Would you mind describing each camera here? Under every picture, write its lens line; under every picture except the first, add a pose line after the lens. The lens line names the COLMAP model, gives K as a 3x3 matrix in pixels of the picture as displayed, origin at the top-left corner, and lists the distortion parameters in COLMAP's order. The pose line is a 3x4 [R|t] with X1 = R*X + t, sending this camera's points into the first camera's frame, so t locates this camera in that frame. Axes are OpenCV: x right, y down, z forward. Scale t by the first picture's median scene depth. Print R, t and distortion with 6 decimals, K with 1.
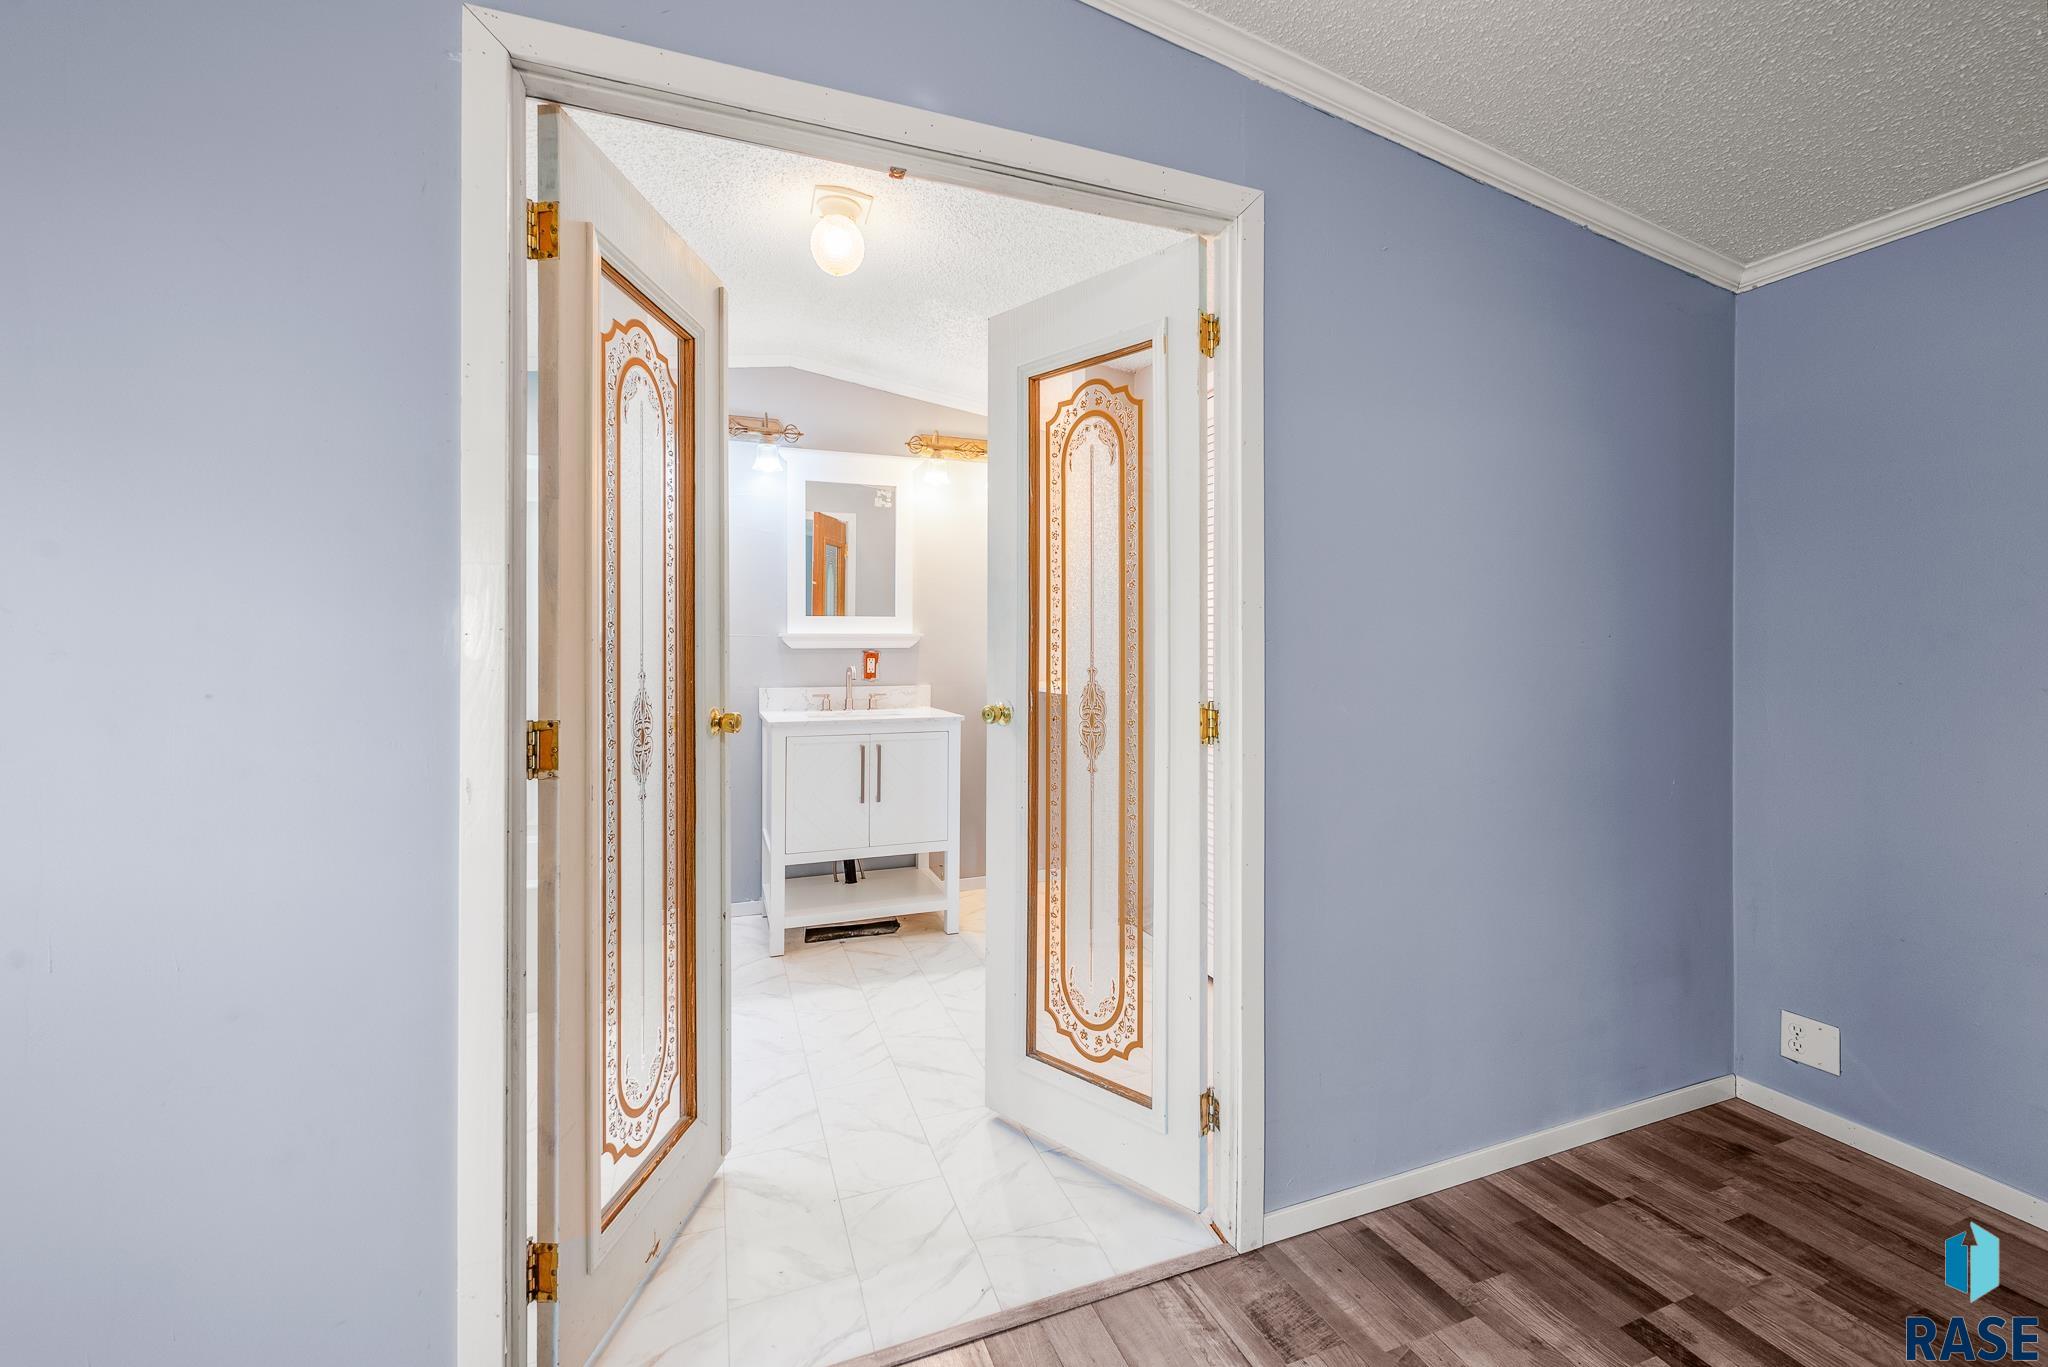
lens RADIAL K [[827.6, 0, 1025.0], [0, 827.6, 644.7], [0, 0, 1]] dist [-0.000725, -0.000061]
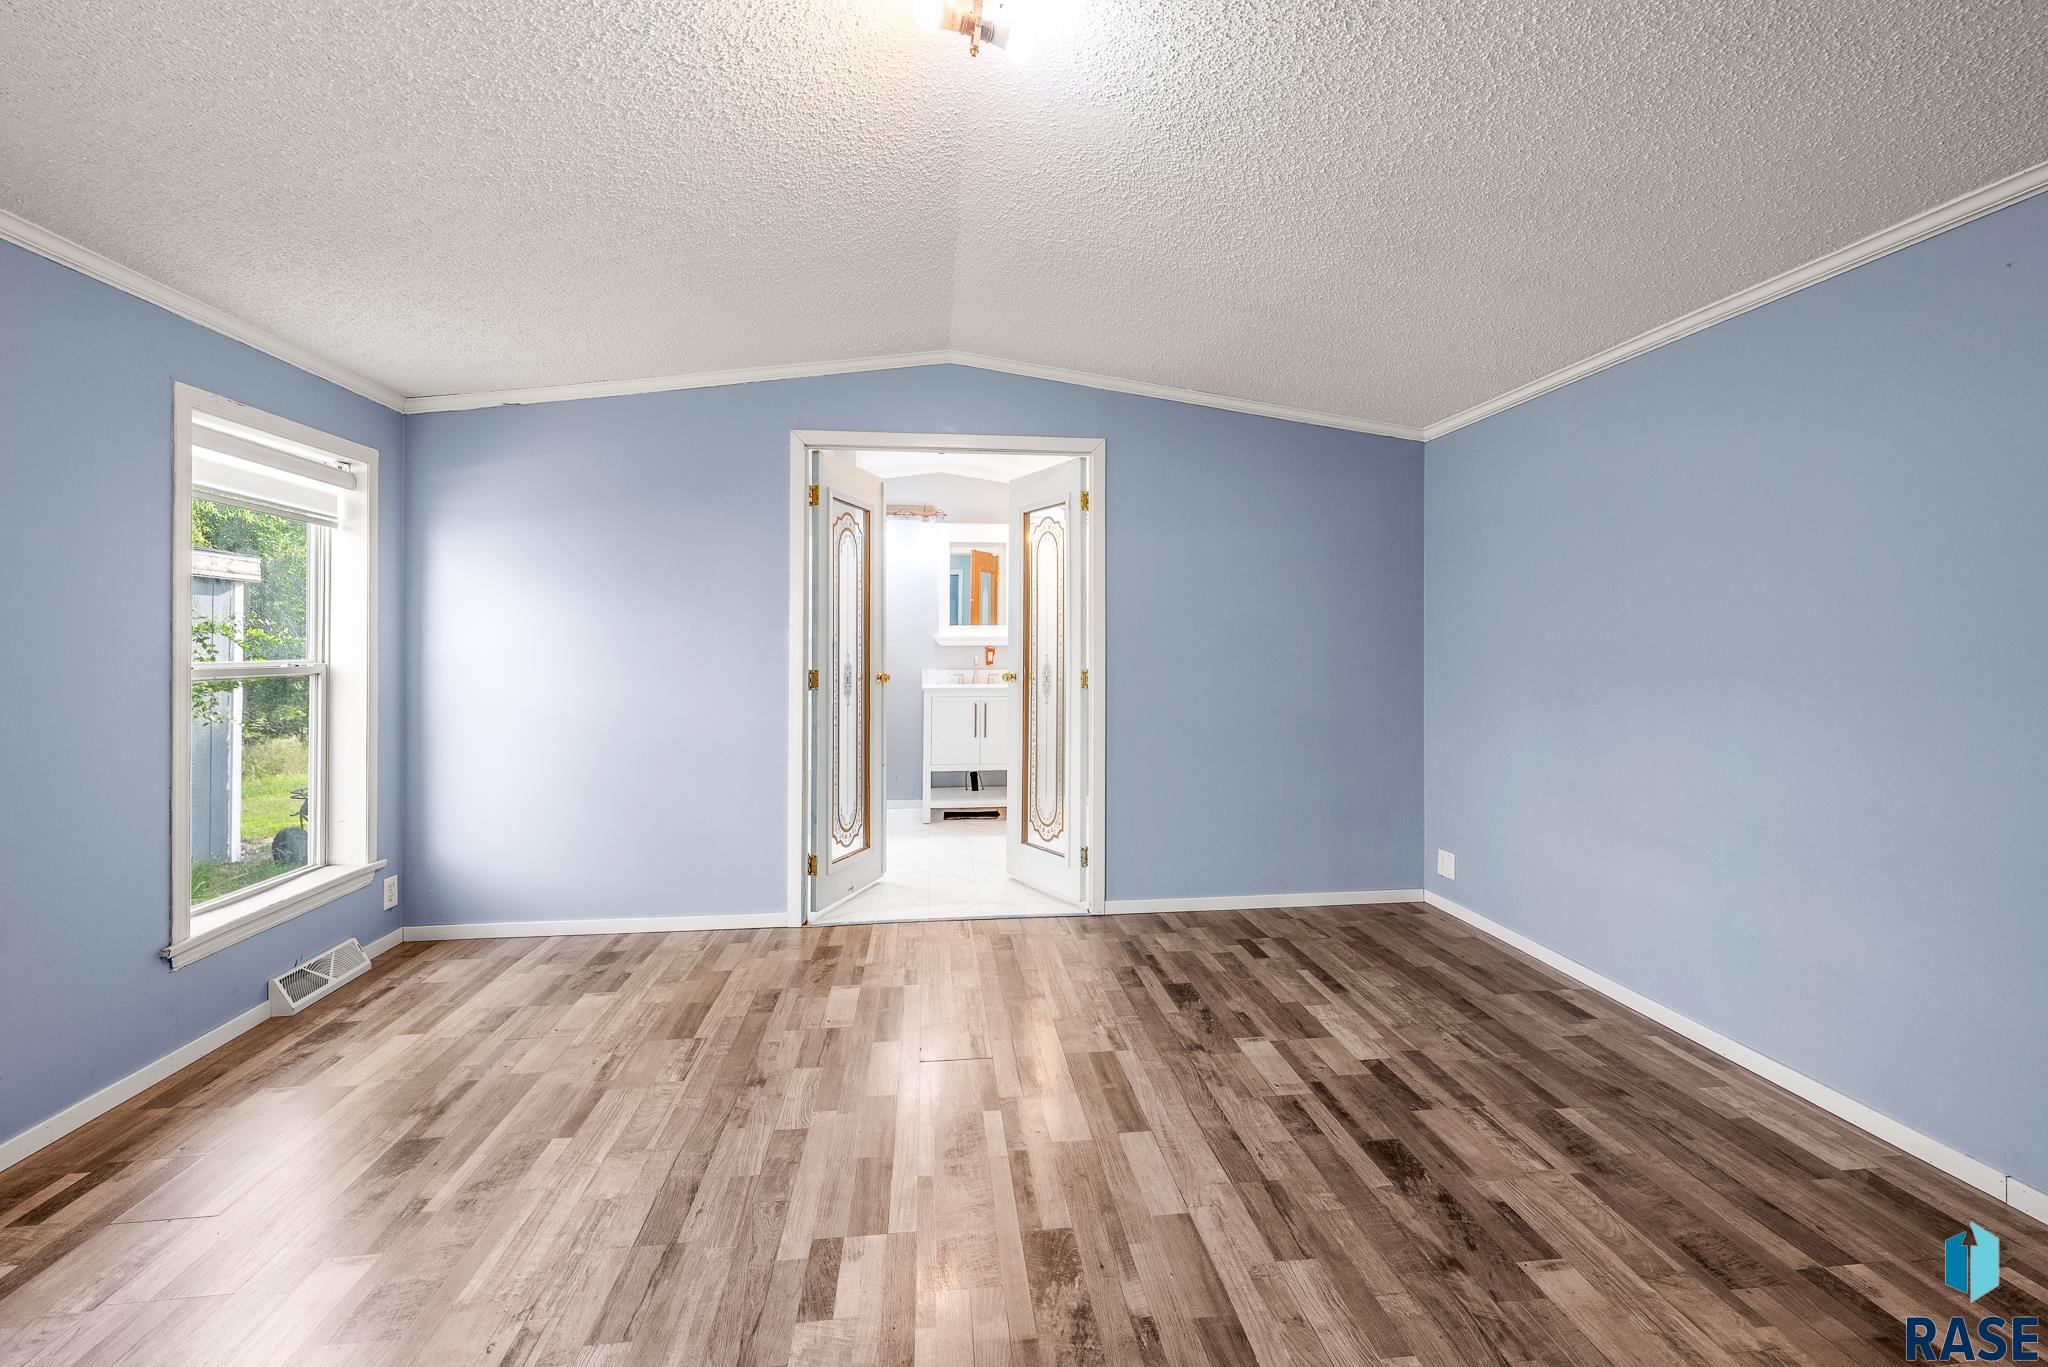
lens RADIAL K [[836.7, 0, 1025.7], [0, 836.7, 631.6], [0, 0, 1]] dist [0.000498, -0.000220]
pose [[0.968349, -0.004265, -0.249564, 0.320754], [0.000632, 0.999893, -0.014637, 0.001304], [0.249599, 0.014017, 0.968248, -0.611547]]
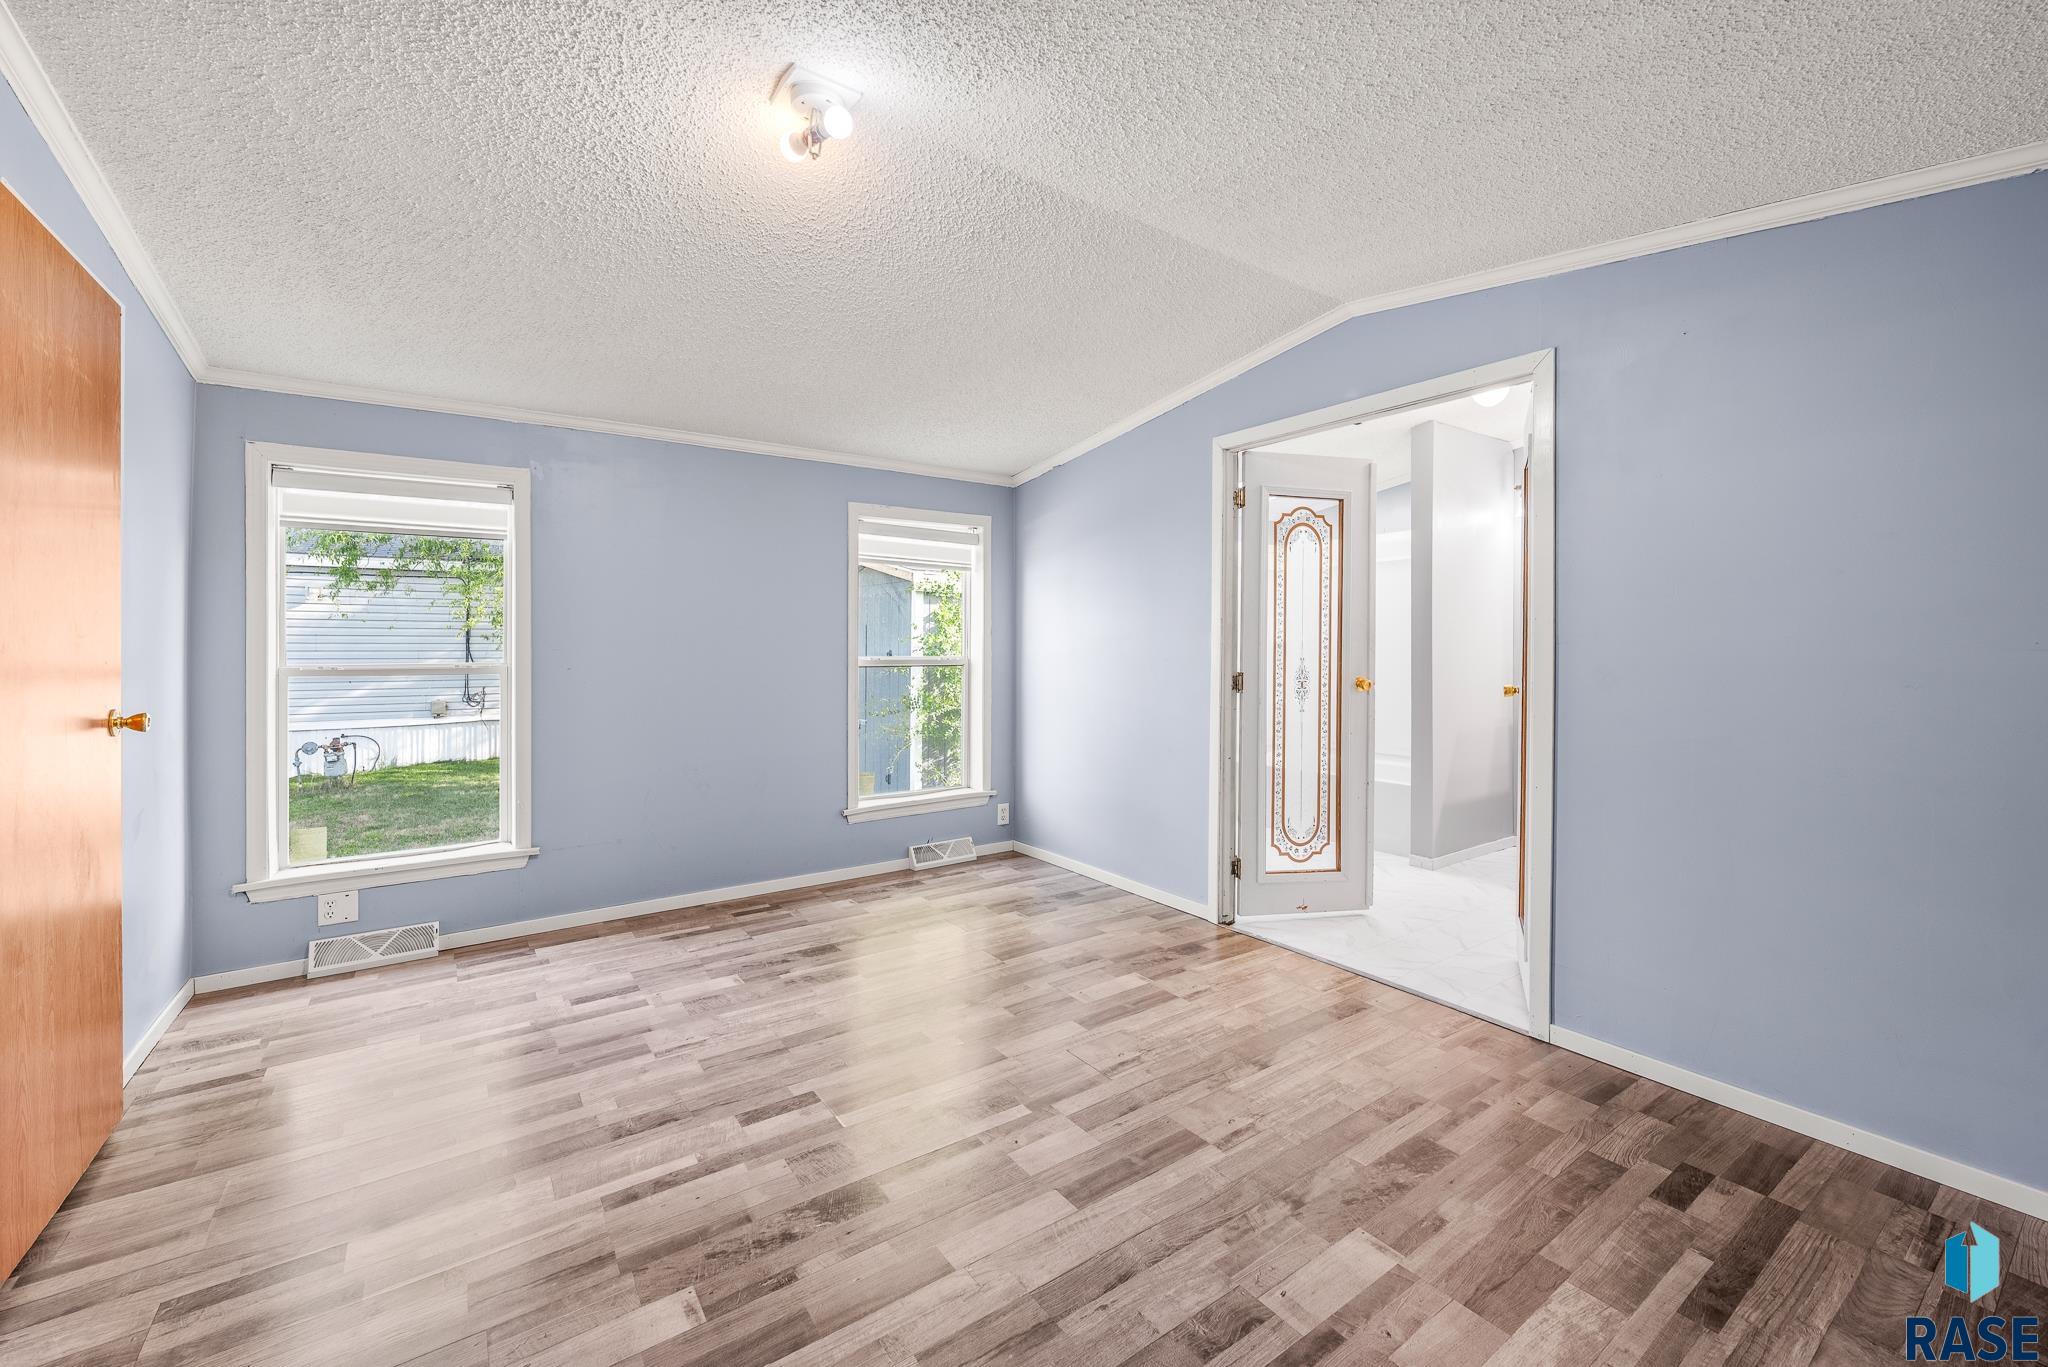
lens RADIAL K [[827.6, 0, 1025.0], [0, 827.6, 644.7], [0, 0, 1]] dist [-0.000725, -0.000061]
pose [[0.243137, -0.000395, -0.969992, 0.757225], [-0.001242, 0.999999, -0.000718, -0.000324], [0.969991, 0.001379, 0.243136, -0.150068]]
